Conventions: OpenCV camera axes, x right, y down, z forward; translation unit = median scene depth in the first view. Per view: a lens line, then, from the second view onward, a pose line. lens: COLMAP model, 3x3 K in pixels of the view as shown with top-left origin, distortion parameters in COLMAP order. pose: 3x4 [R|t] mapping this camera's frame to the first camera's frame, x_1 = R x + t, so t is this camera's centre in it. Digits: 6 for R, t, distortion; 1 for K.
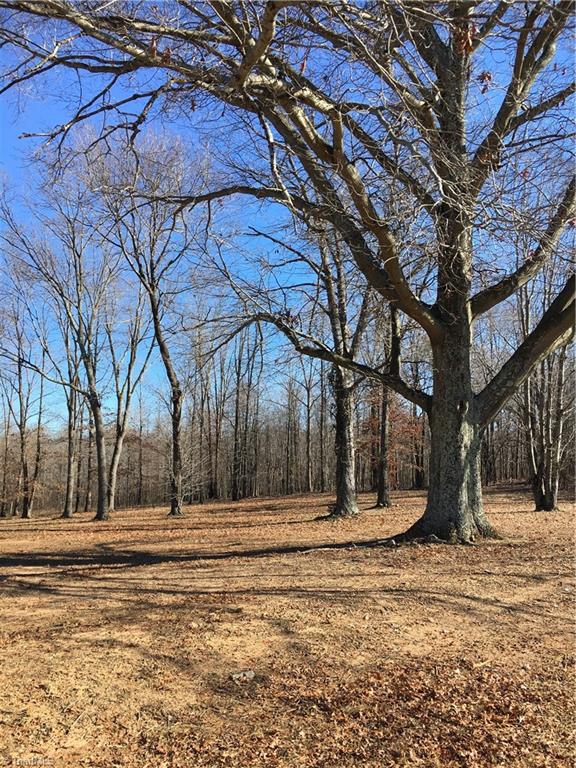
lens RADIAL K [[640.0, 0, 285.8], [0, 640.0, 385.3], [0, 0, 1]] dist [0.059338, -0.100646]
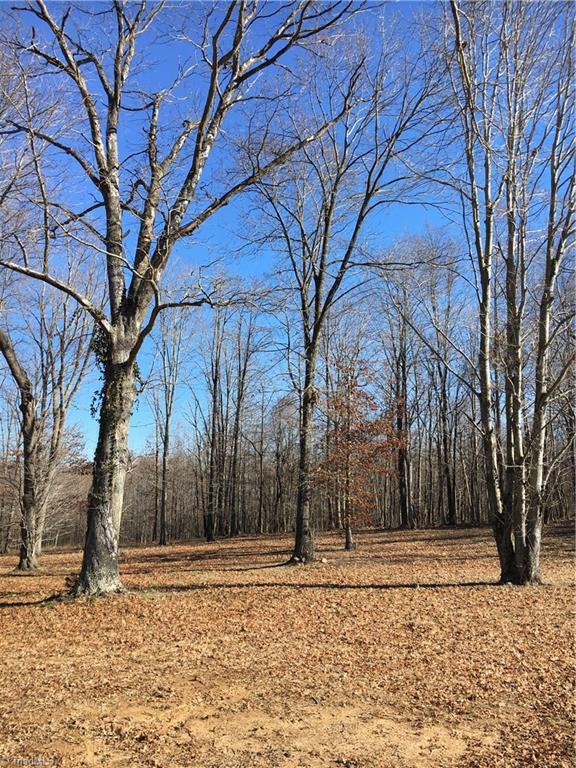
lens RADIAL K [[640.0, 0, 285.8], [0, 640.0, 385.3], [0, 0, 1]] dist [0.059338, -0.100646]
pose [[0.981991, -0.036924, -0.185284, 0.257985], [0.028949, 0.998542, -0.045564, 0.040436], [0.186696, 0.039379, 0.981628, 0.351177]]
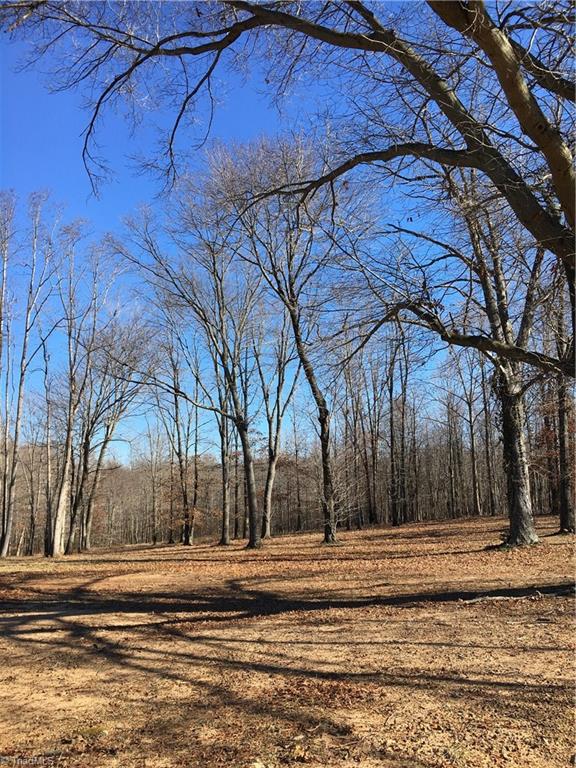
lens RADIAL K [[642.0, 0, 291.2], [0, 642.0, 391.3], [0, 0, 1]] dist [0.064812, -0.095536]
pose [[0.970527, -0.060670, -0.233232, 0.006464], [0.054550, 0.997978, -0.032608, 0.009594], [0.234739, 0.018924, 0.971874, 0.070908]]
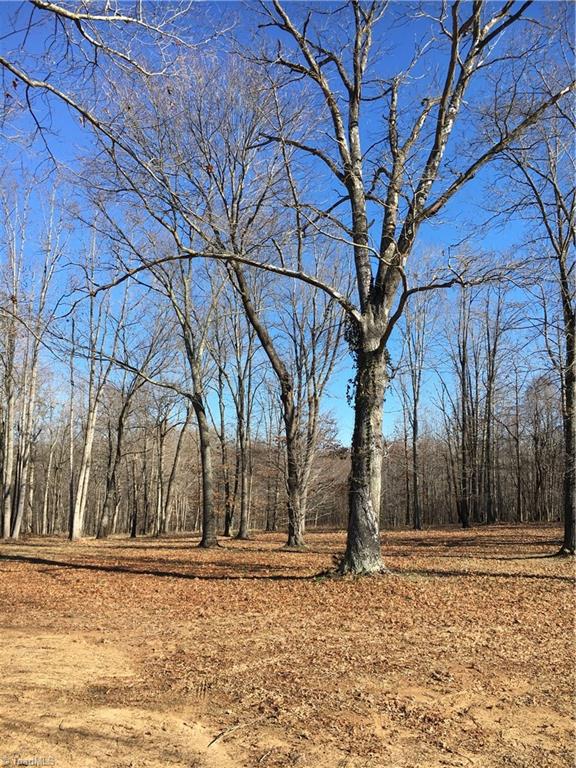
lens RADIAL K [[640.0, 0, 285.8], [0, 640.0, 385.3], [0, 0, 1]] dist [0.059338, -0.100646]
pose [[0.842177, -0.073540, -0.534163, 0.253804], [0.062054, 0.997292, -0.039464, 0.040038], [0.535619, 0.000089, 0.844460, 0.349179]]
